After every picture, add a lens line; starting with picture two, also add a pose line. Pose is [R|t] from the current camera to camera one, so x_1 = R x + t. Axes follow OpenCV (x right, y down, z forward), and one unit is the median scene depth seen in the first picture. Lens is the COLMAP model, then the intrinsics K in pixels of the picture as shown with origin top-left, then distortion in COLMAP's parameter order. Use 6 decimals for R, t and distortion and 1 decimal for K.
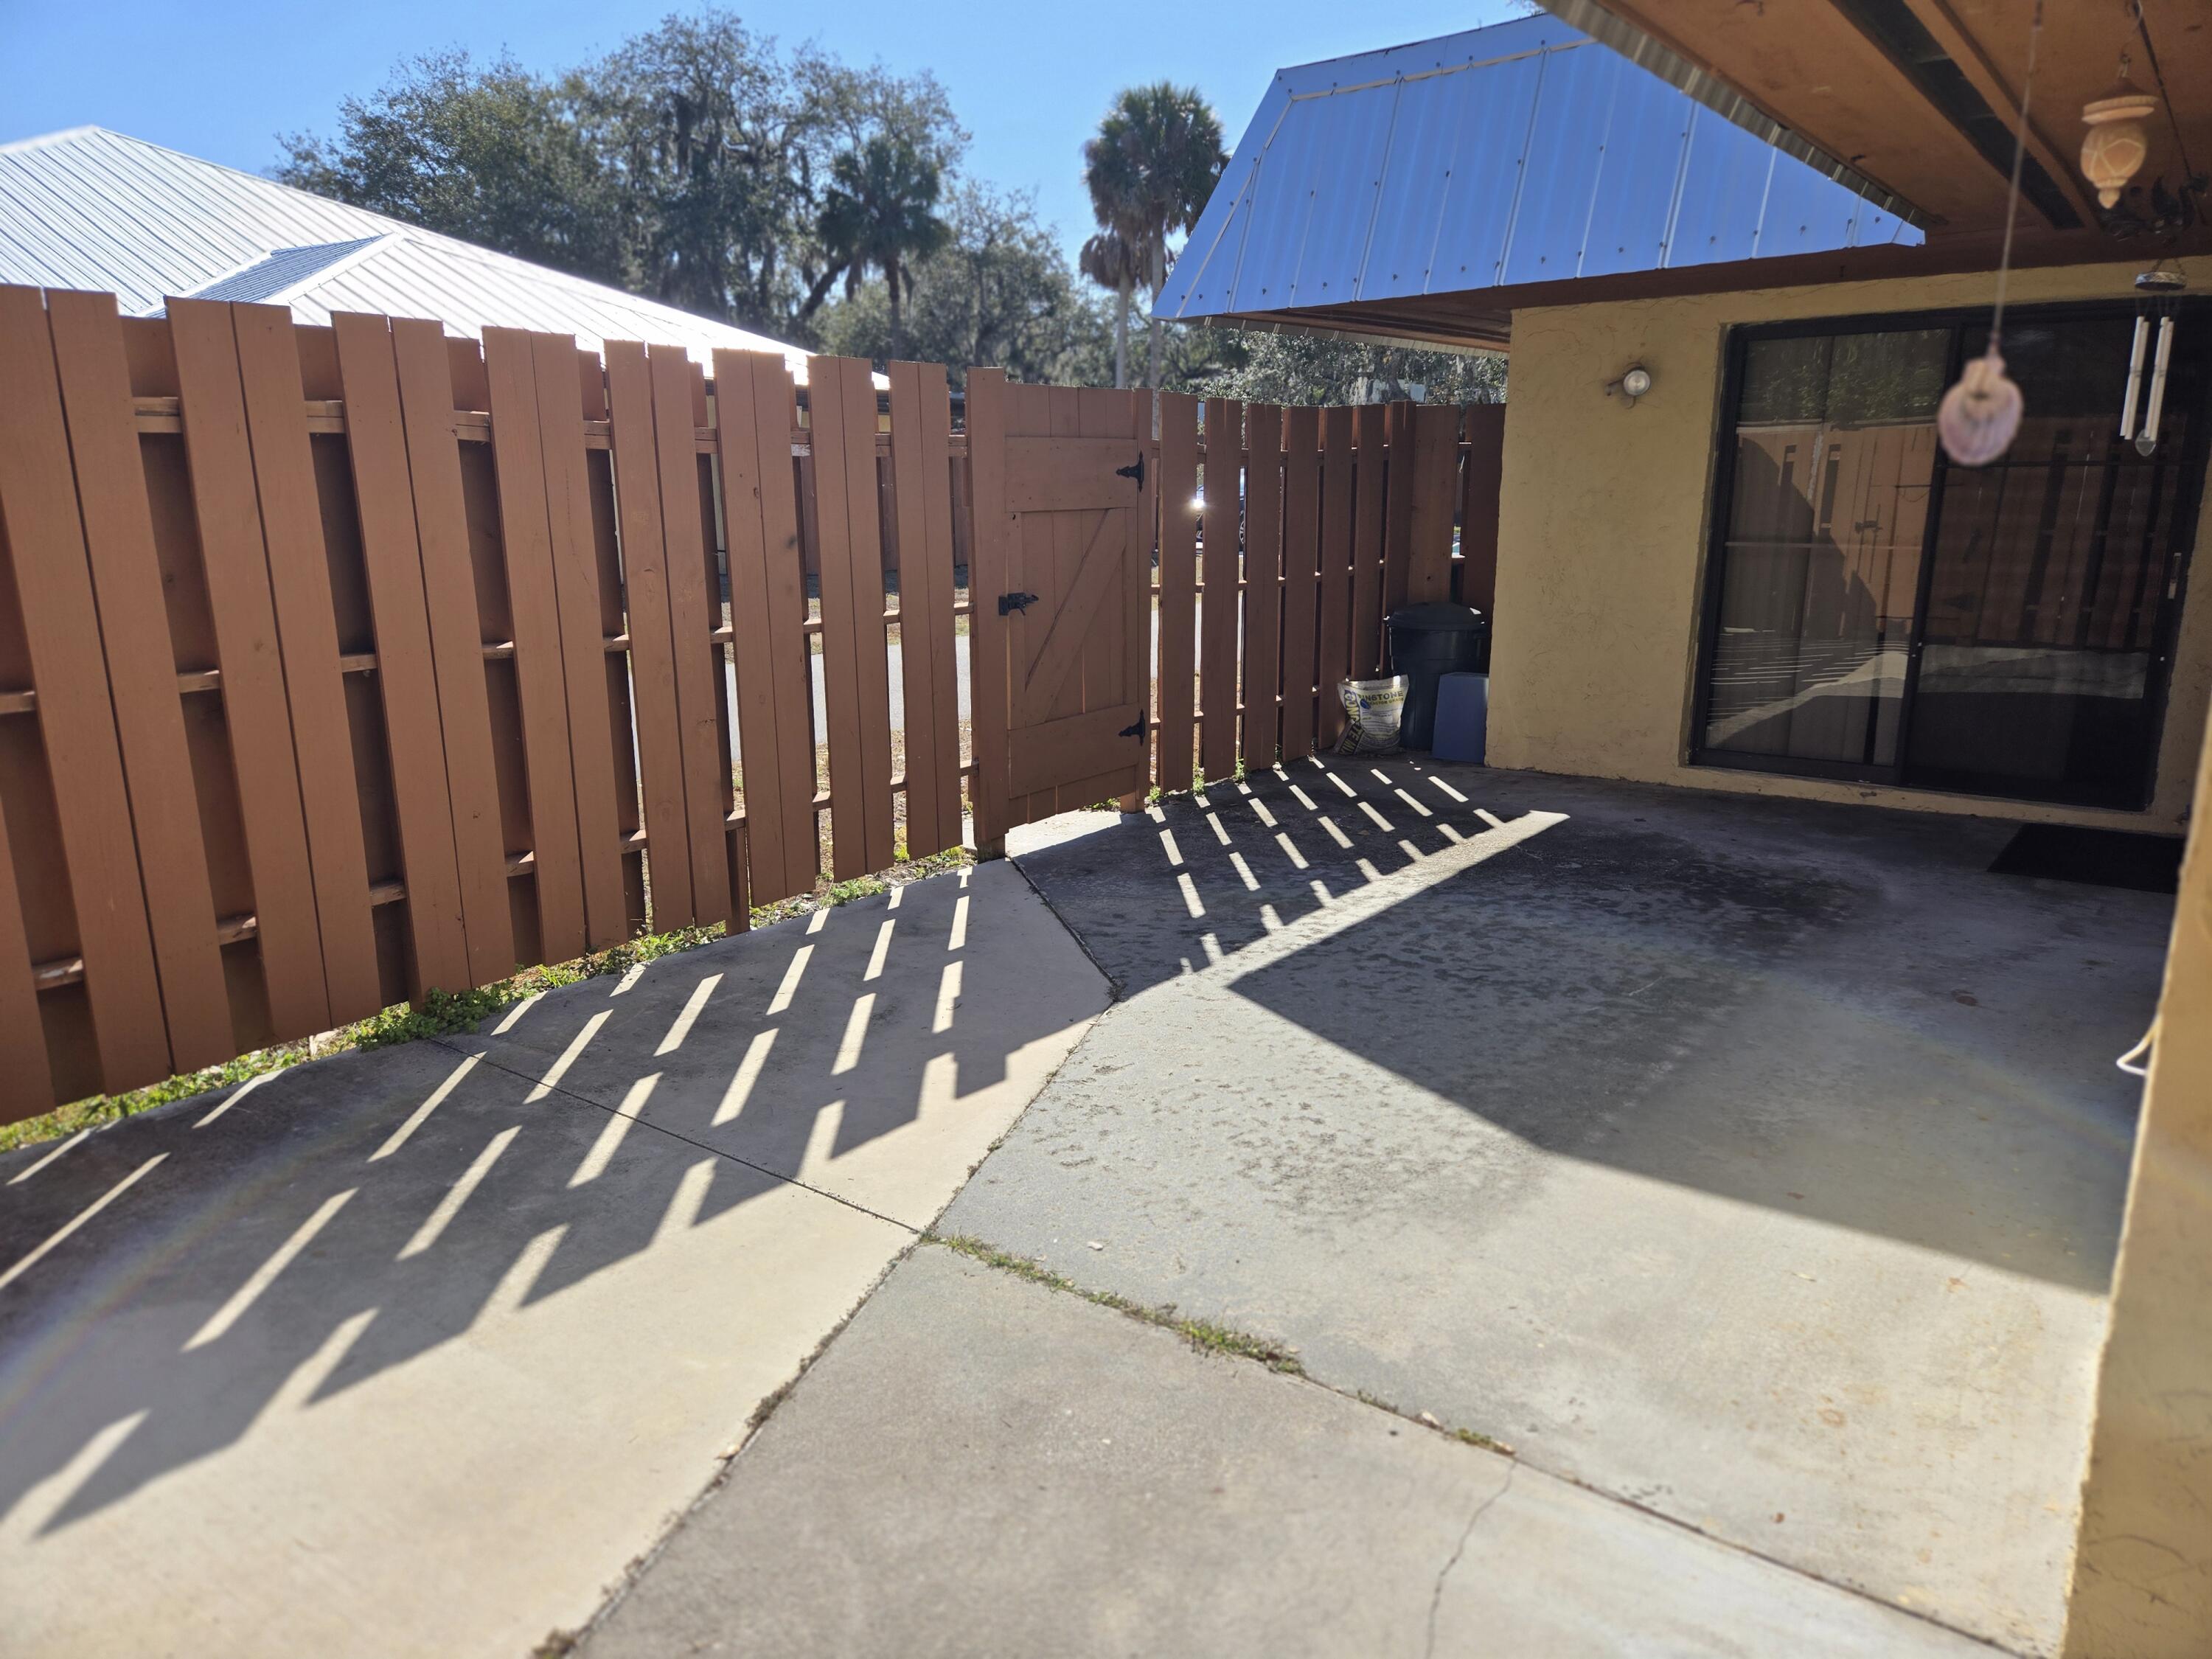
lens RADIAL K [[1475.8, 0, 1110.2], [0, 1475.8, 851.0], [0, 0, 1]] dist [0.091536, -0.070016]
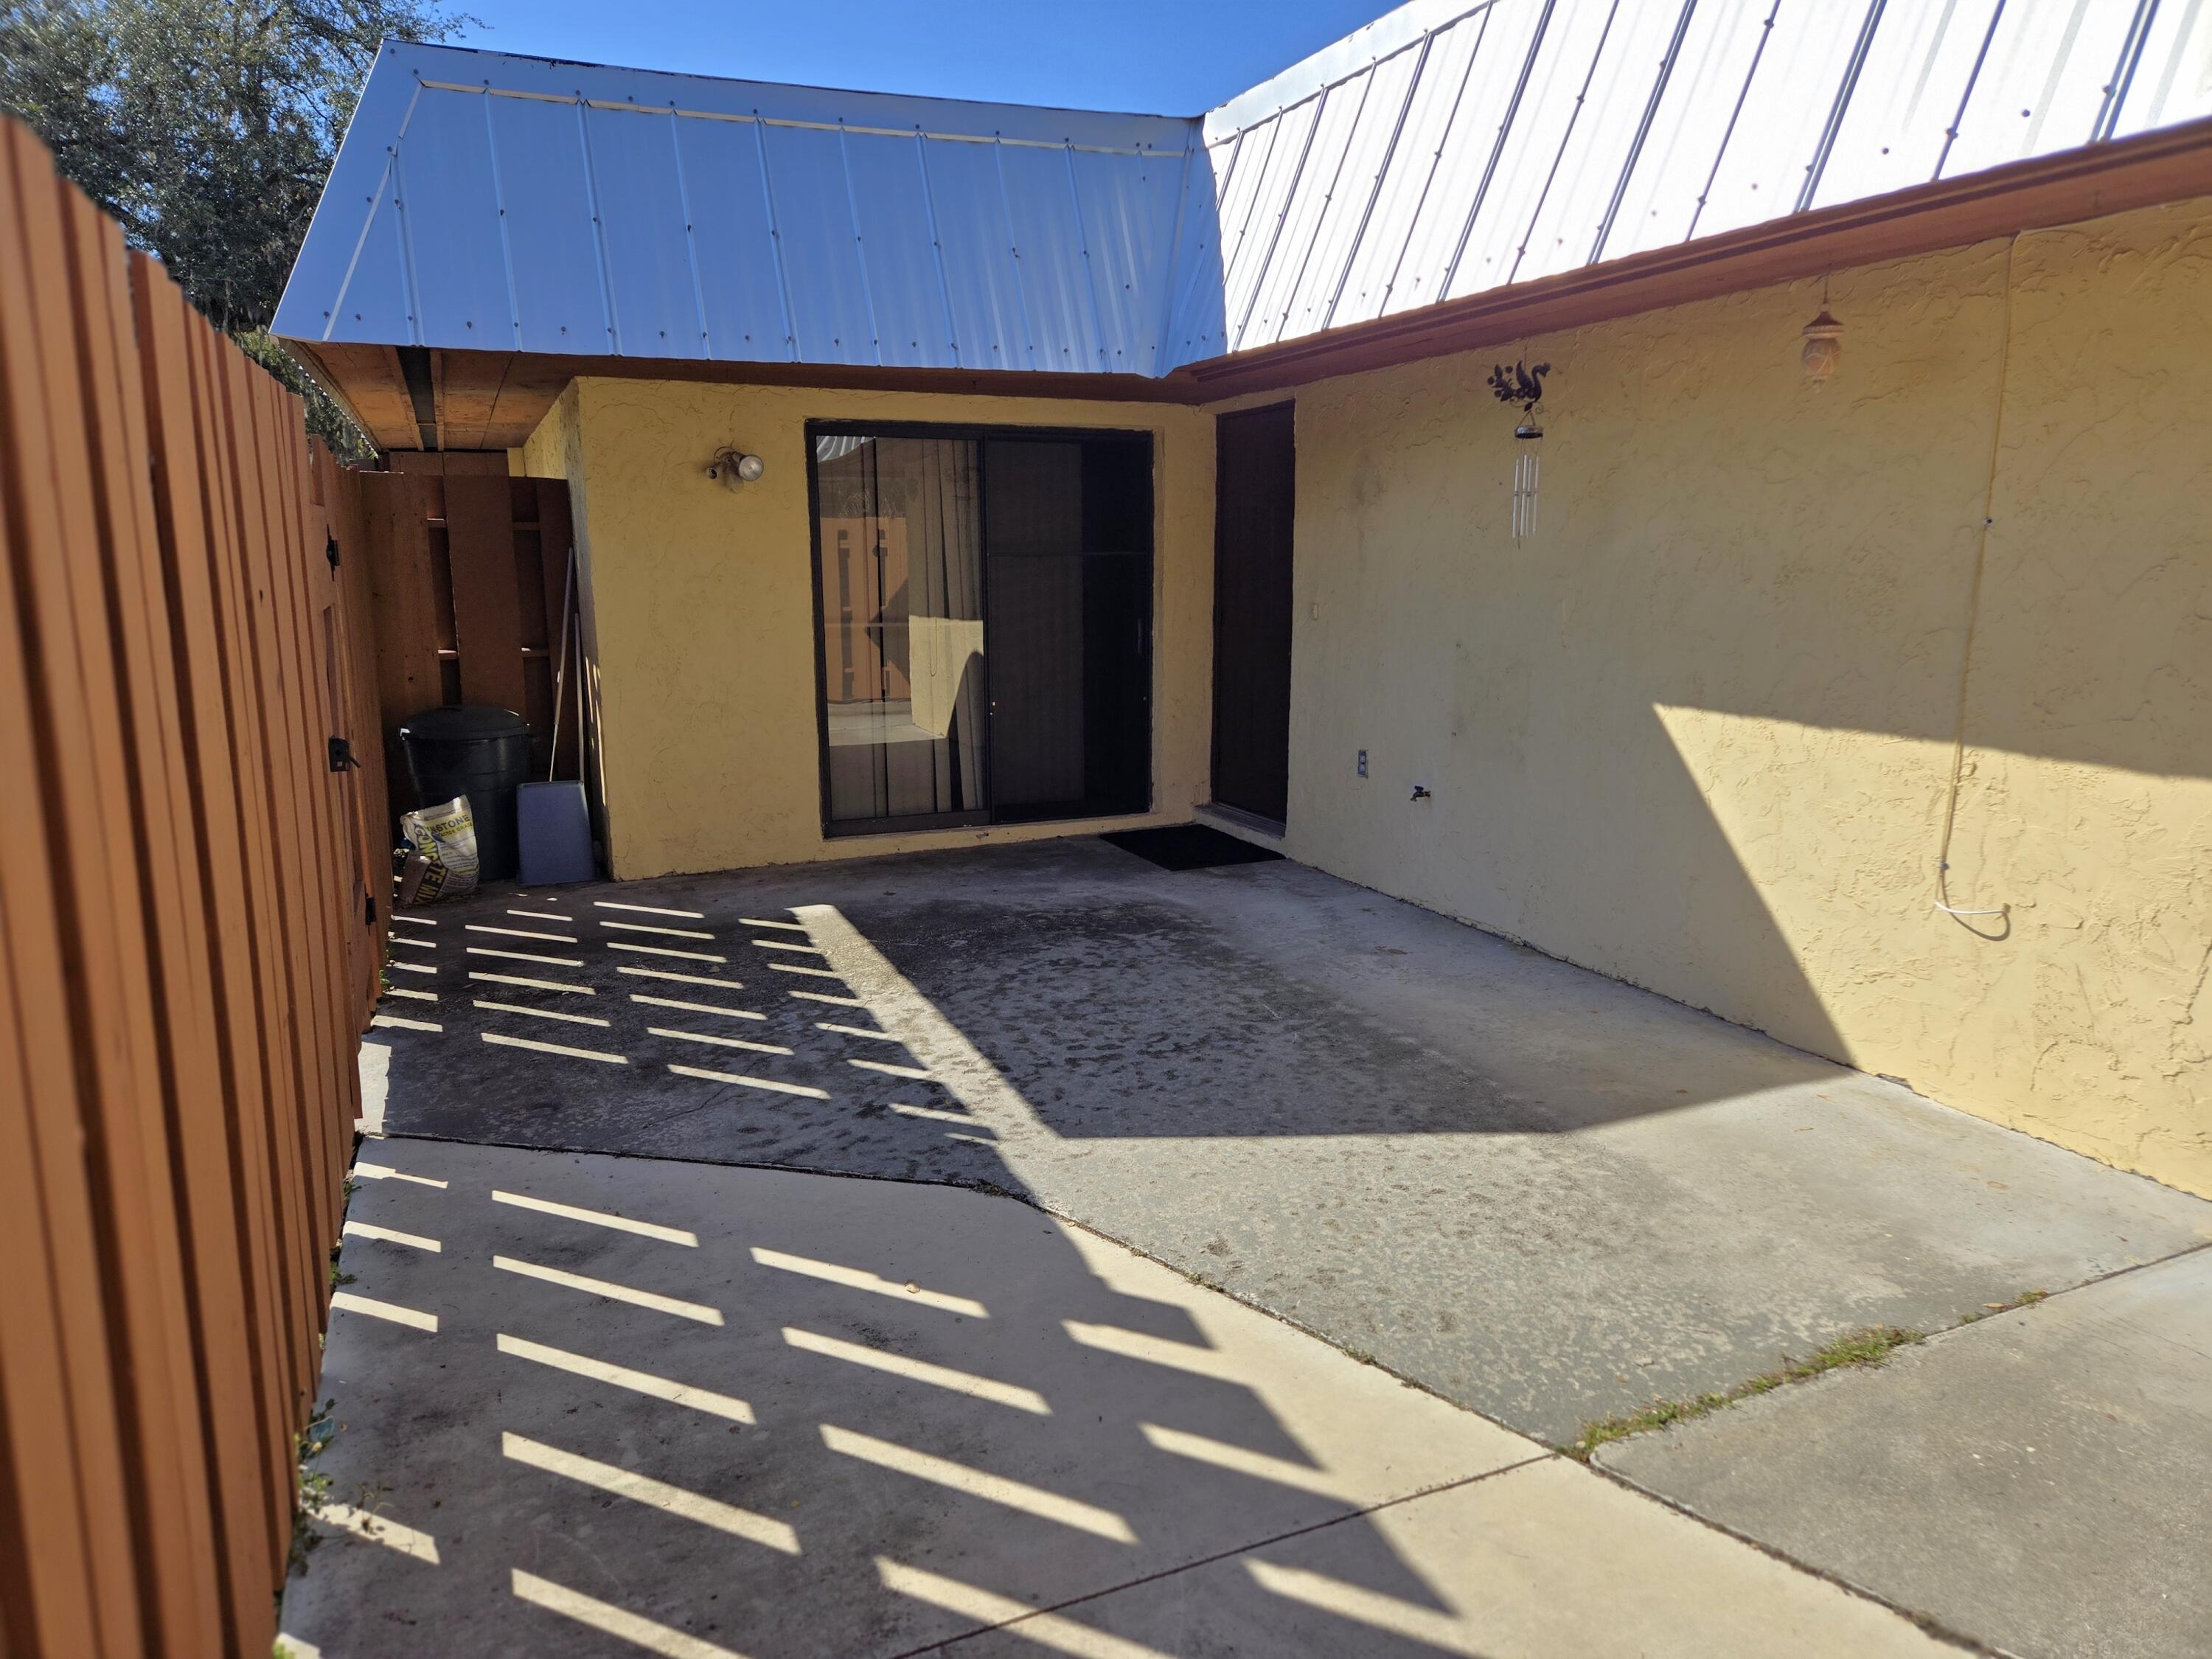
lens RADIAL K [[1509.9, 0, 1082.3], [0, 1509.9, 833.3], [0, 0, 1]] dist [0.090539, -0.073687]
pose [[0.486180, -0.161951, 0.858720, -0.616487], [0.217041, 0.974264, 0.060860, -0.127177], [-0.846476, 0.156788, 0.508818, 0.475760]]
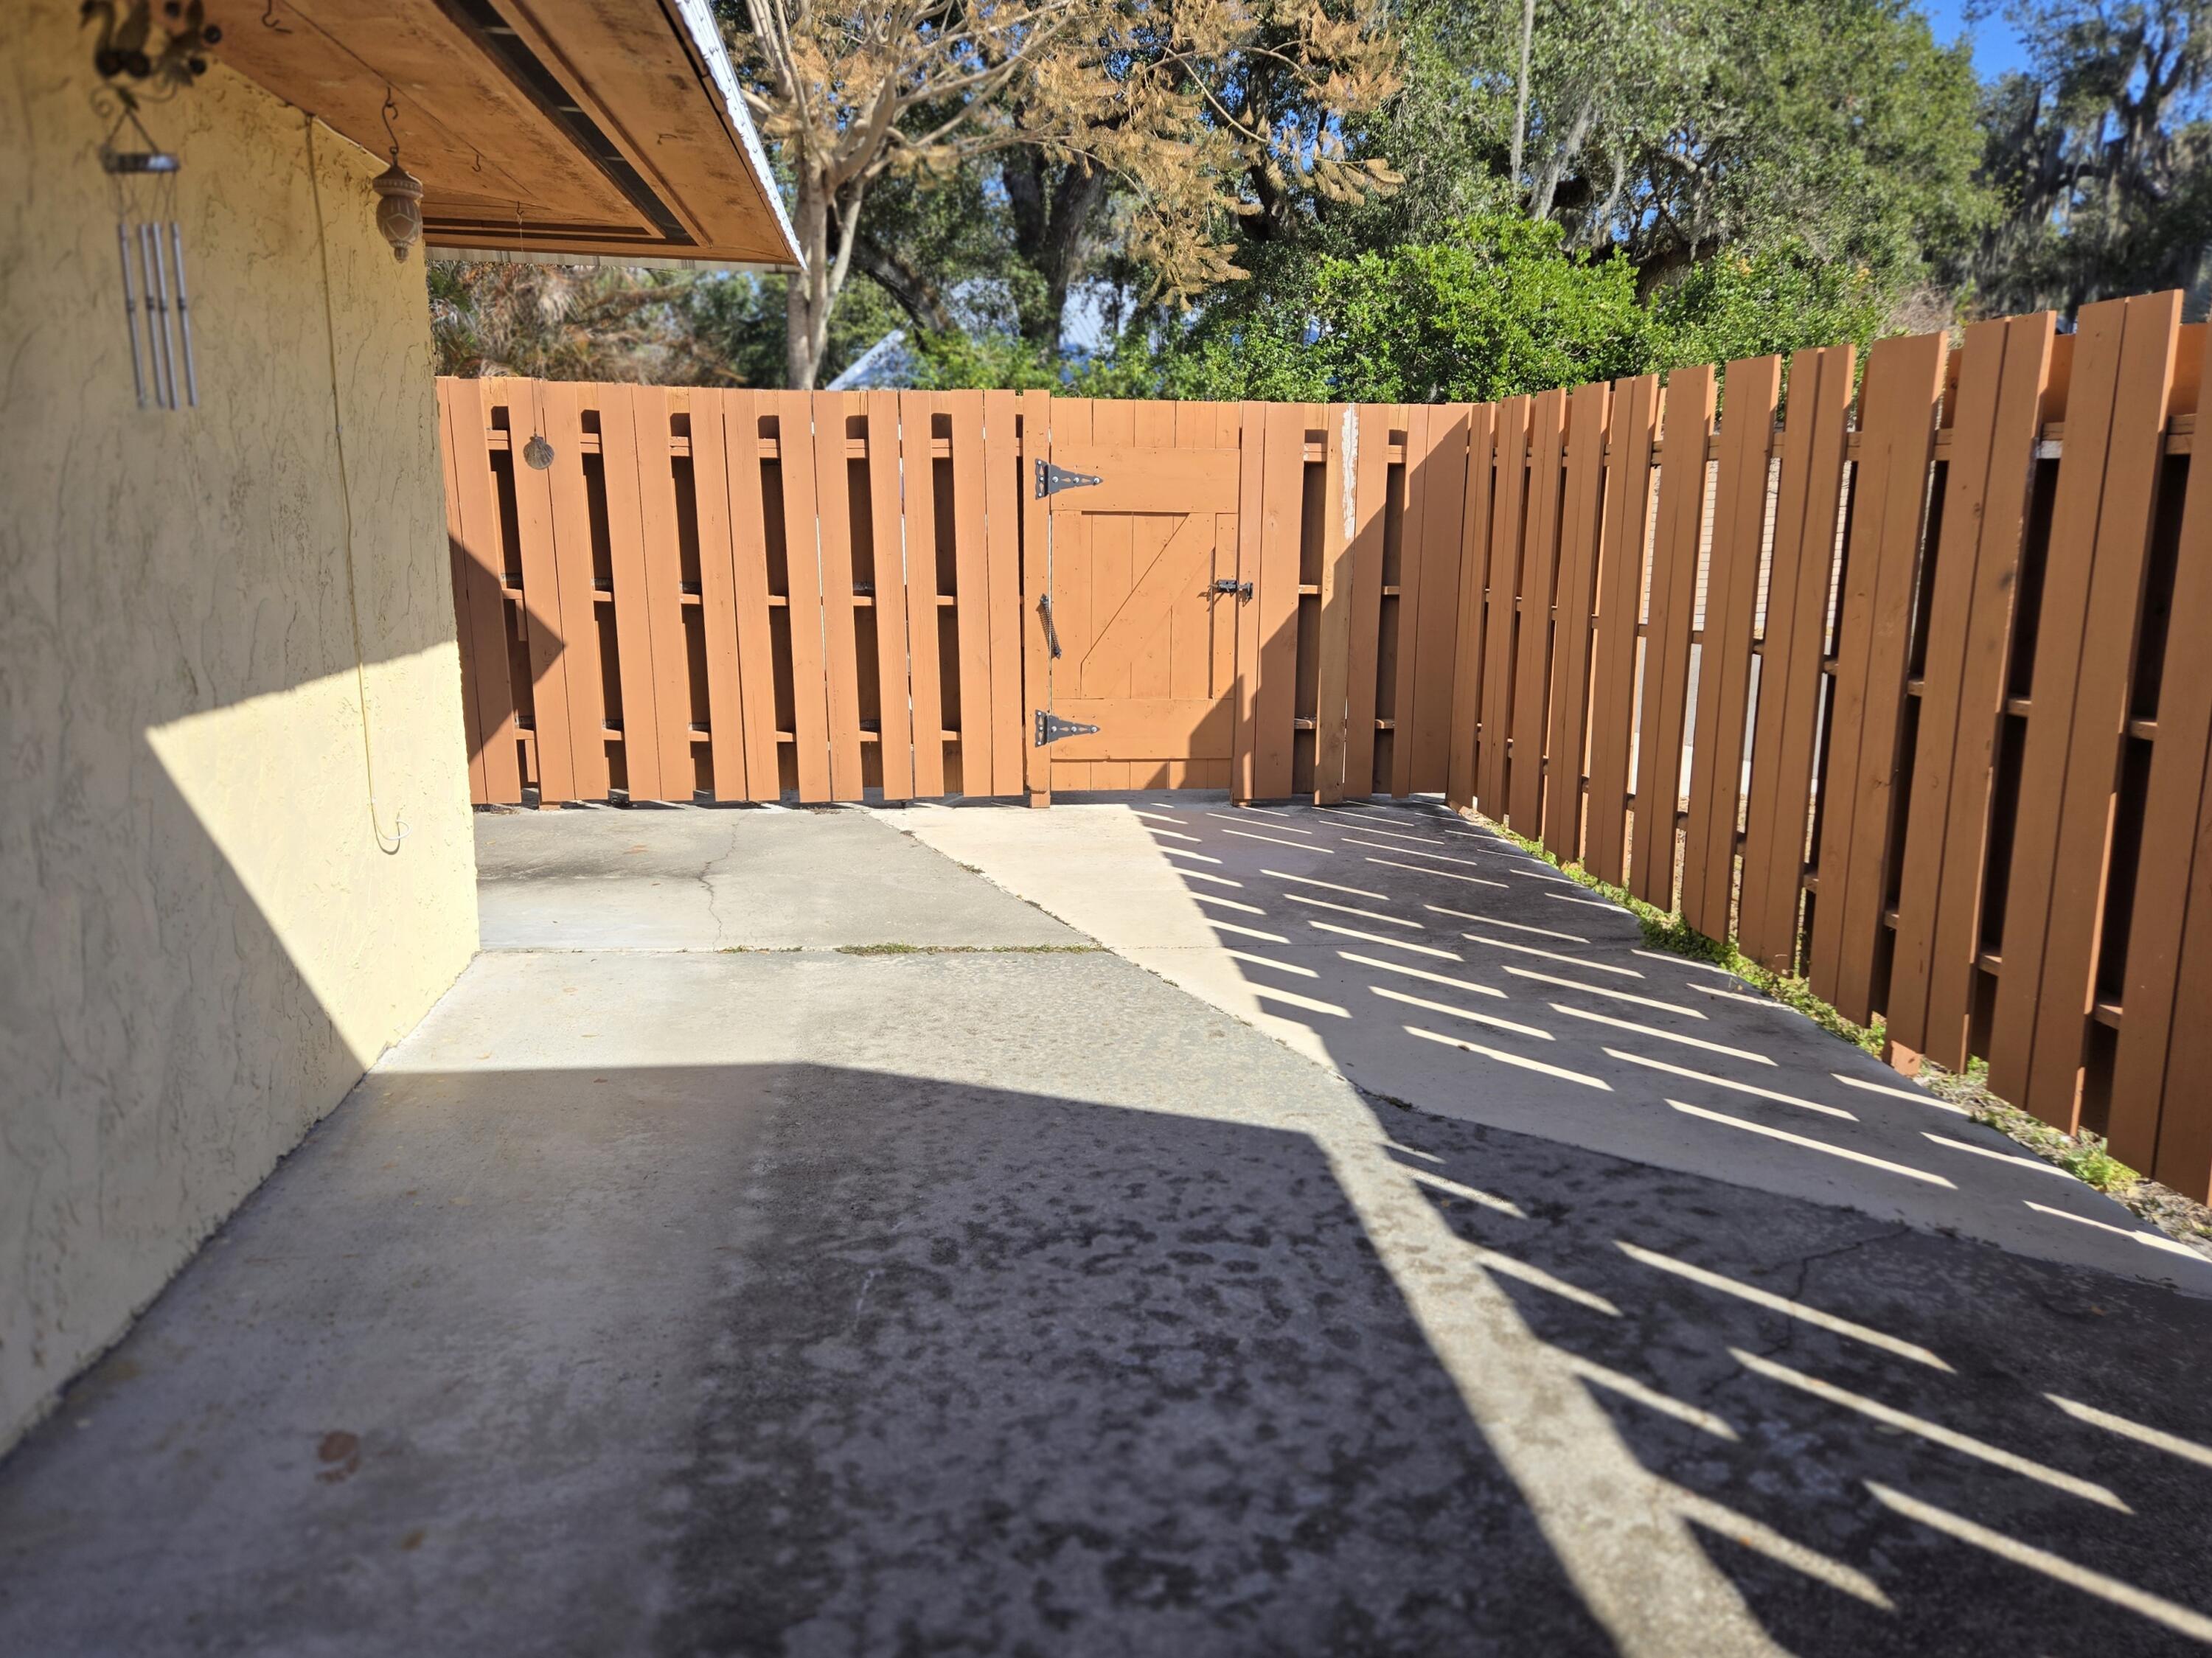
lens RADIAL K [[1475.7, 0, 1110.2], [0, 1475.7, 850.5], [0, 0, 1]] dist [0.091536, -0.070016]
pose [[-0.707199, 0.159584, -0.688769, 0.629042], [-0.184597, 0.898725, 0.397766, -0.314452], [0.682491, 0.408444, -0.606118, 1.260988]]
